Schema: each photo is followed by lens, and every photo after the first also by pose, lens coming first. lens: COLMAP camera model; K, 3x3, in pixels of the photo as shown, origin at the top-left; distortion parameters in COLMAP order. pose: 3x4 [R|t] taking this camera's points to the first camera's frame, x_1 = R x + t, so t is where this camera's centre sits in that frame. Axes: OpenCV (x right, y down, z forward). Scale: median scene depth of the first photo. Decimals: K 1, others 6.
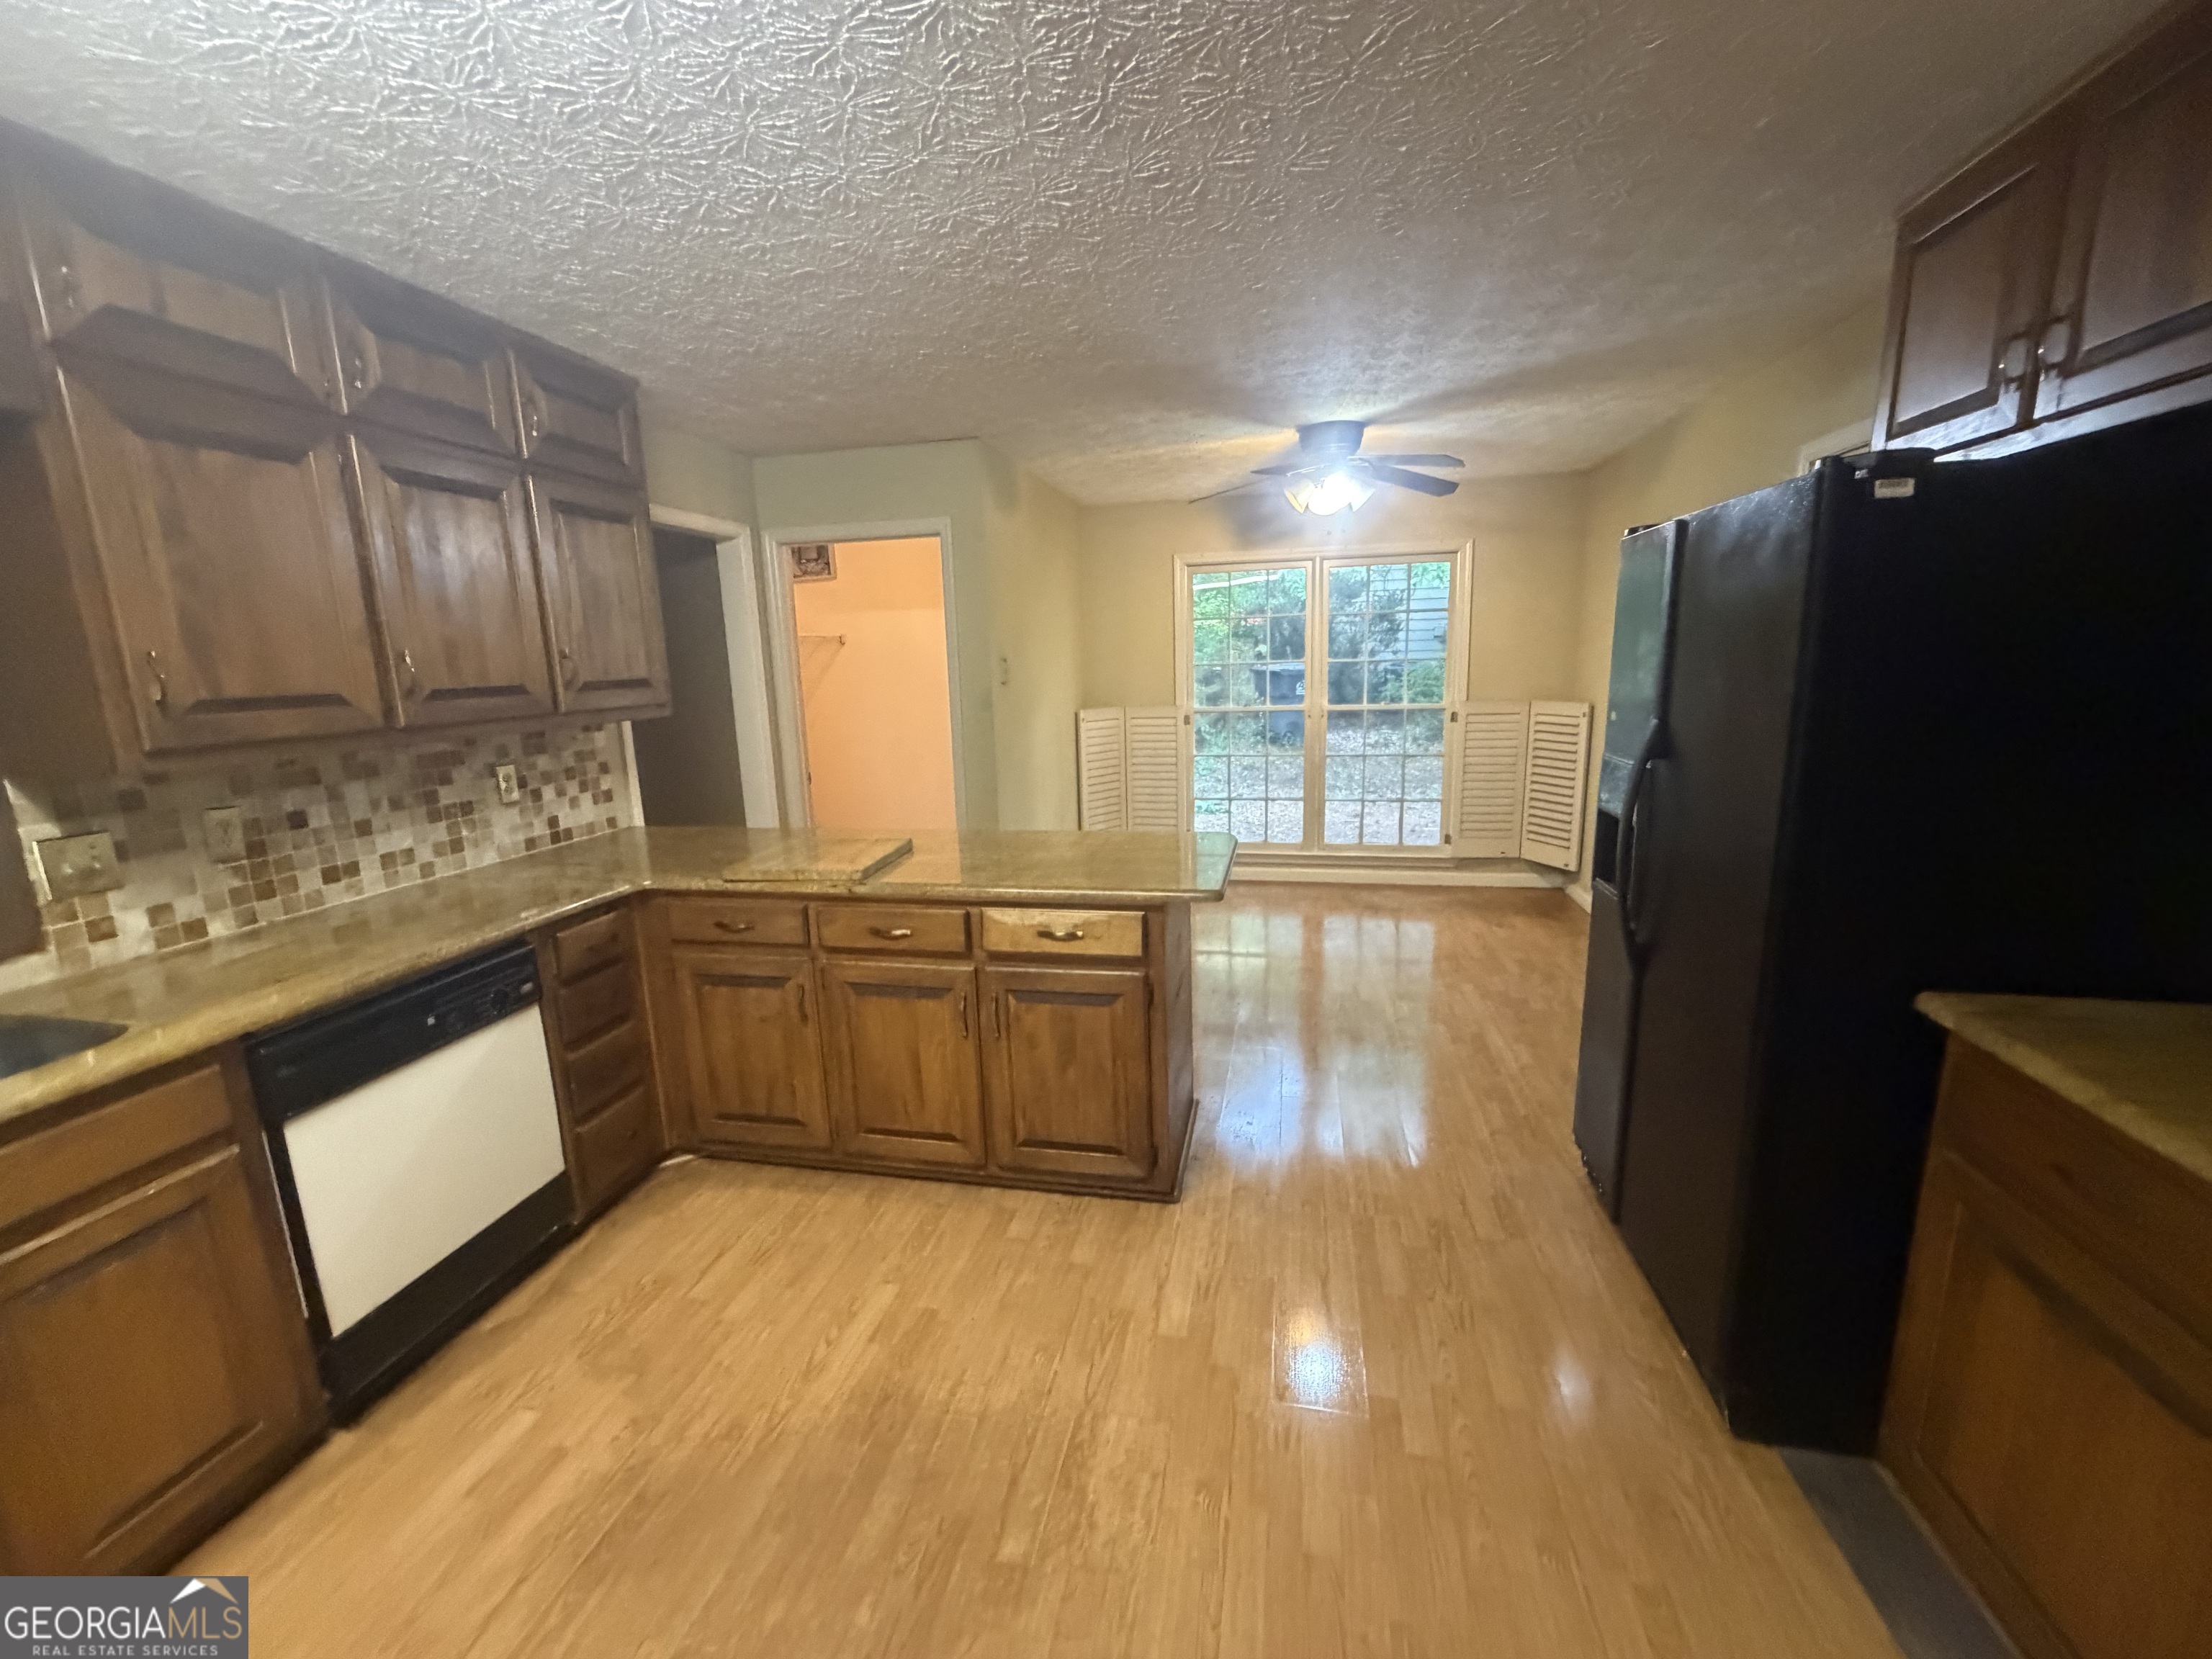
lens RADIAL K [[884.2, 0, 1099.8], [0, 884.2, 828.6], [0, 0, 1]] dist [0.001299, 0.000073]
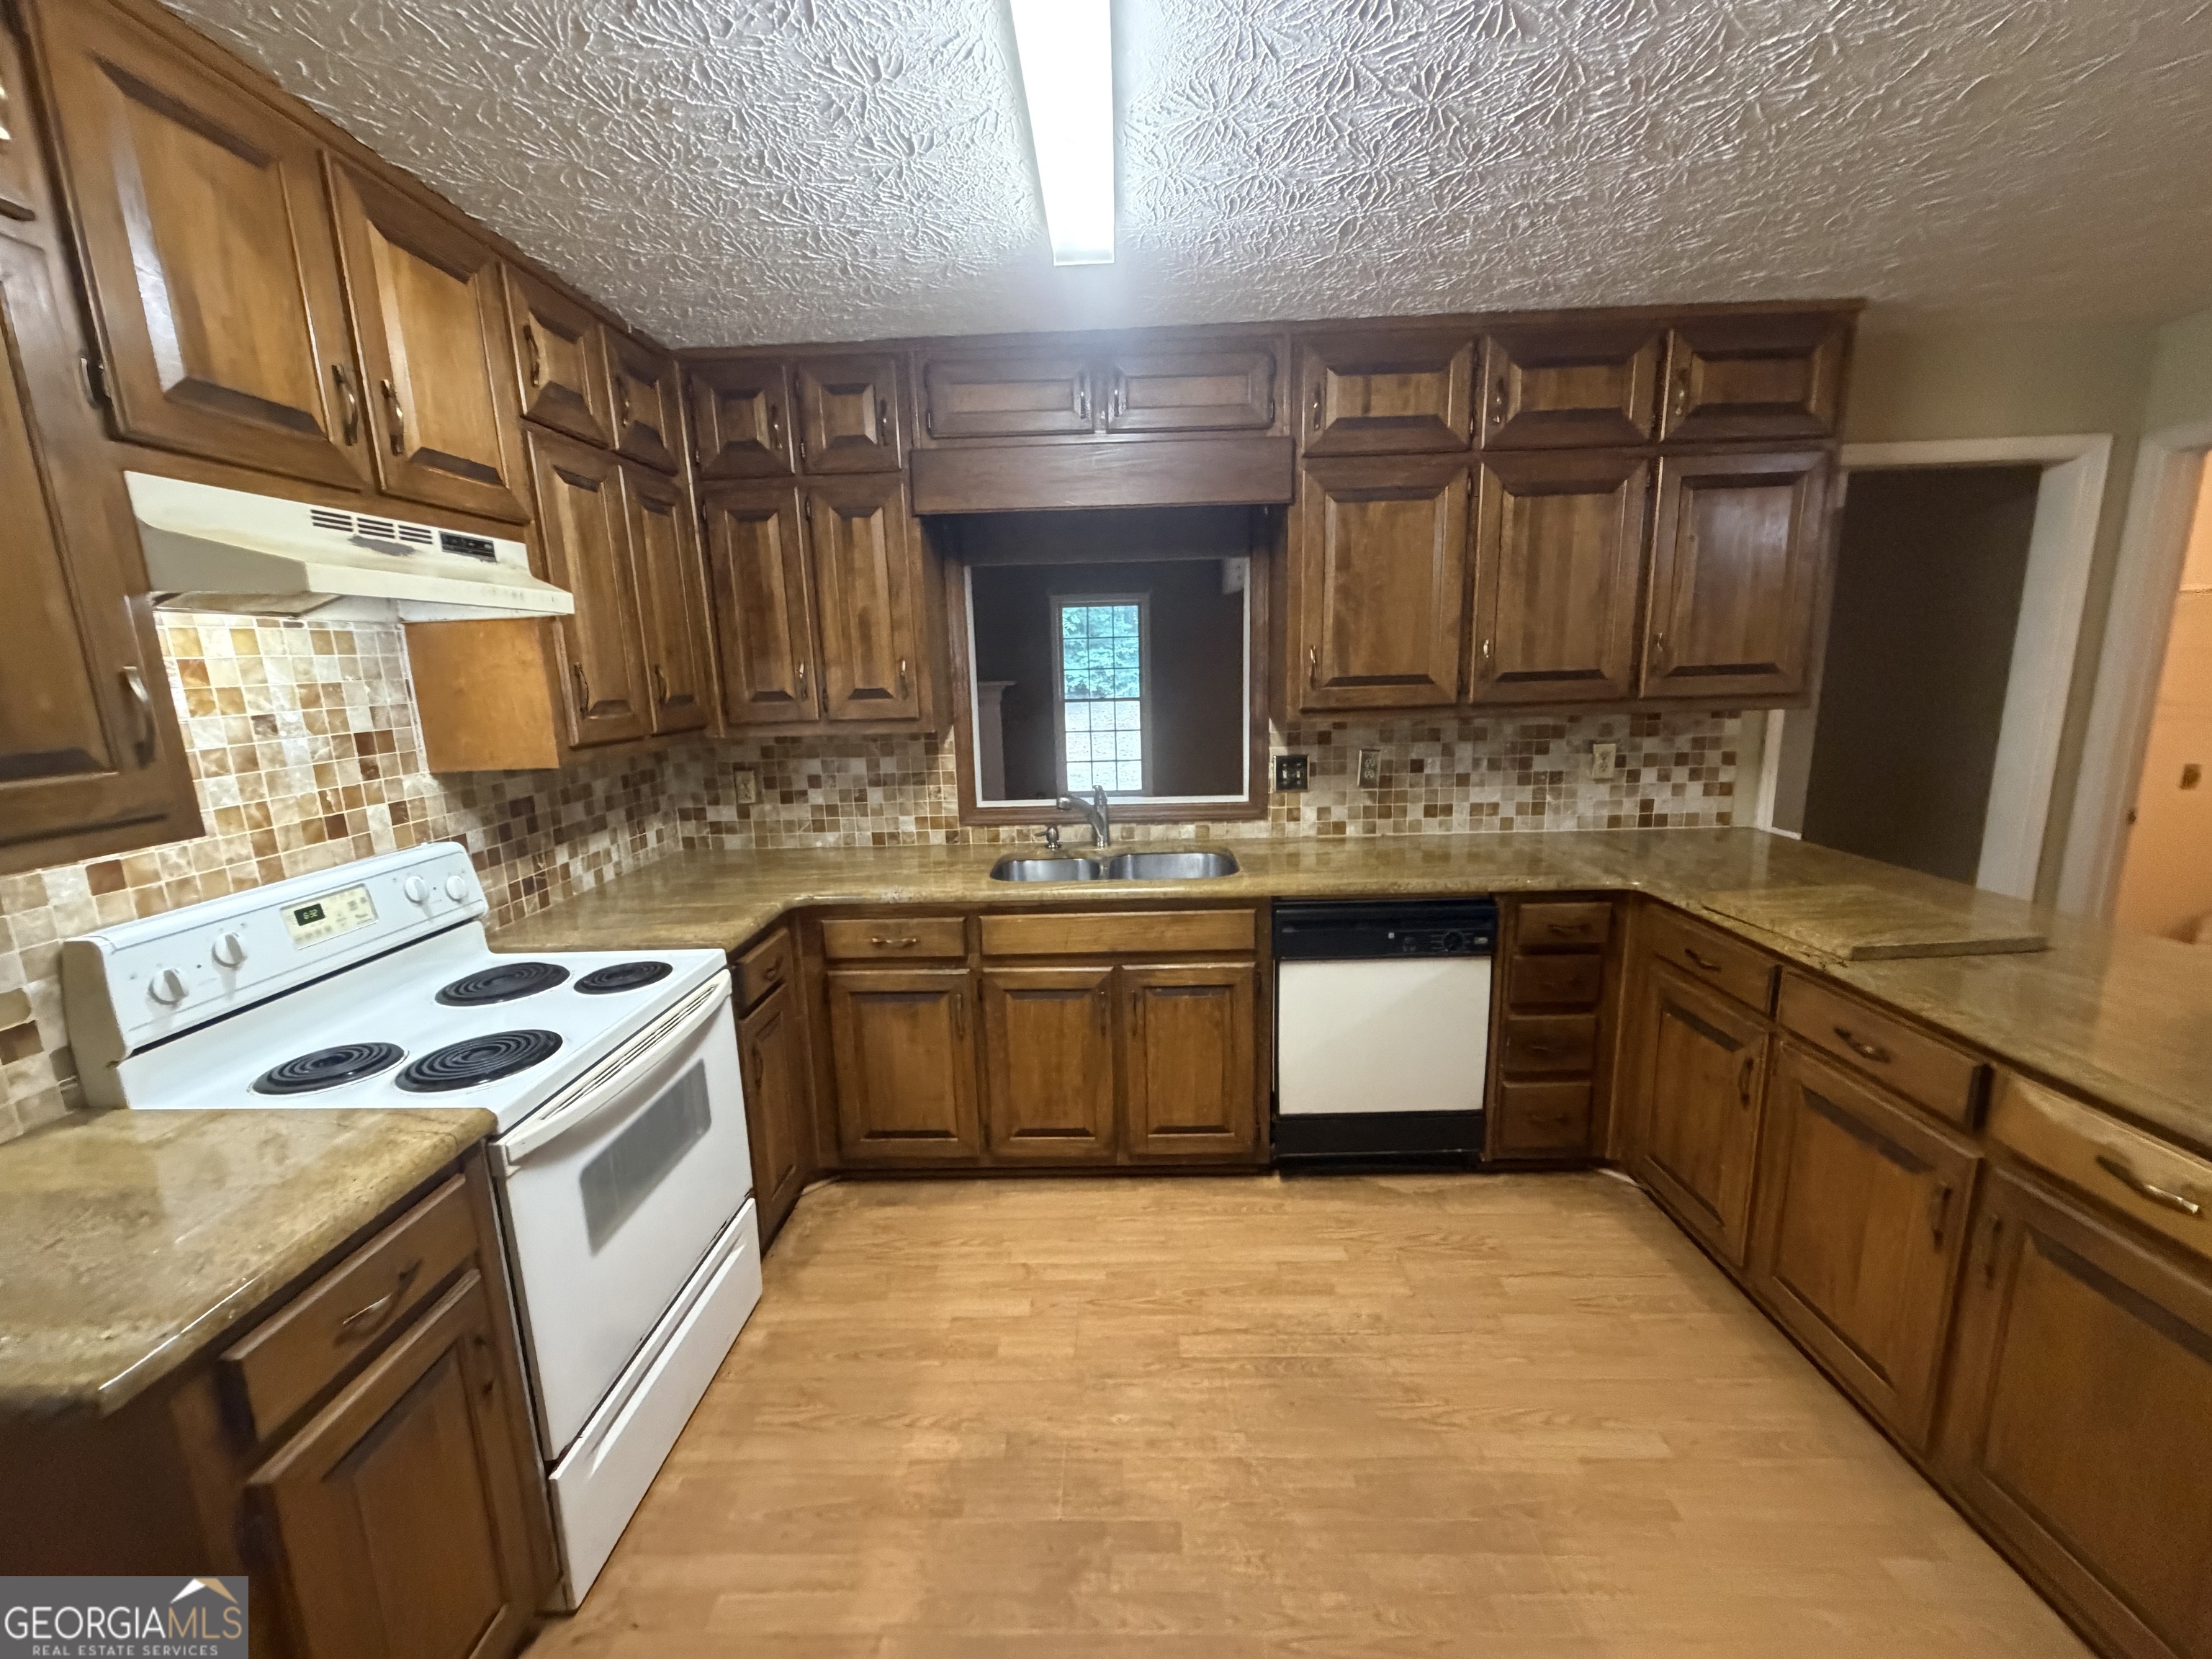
lens RADIAL K [[893.3, 0, 1109.6], [0, 893.3, 830.3], [0, 0, 1]] dist [-0.001135, -0.000231]
pose [[0.186793, 0.212935, -0.959045, 0.284313], [-0.166015, 0.969029, 0.182817, -0.075007], [0.968270, 0.125067, 0.216358, 0.237903]]
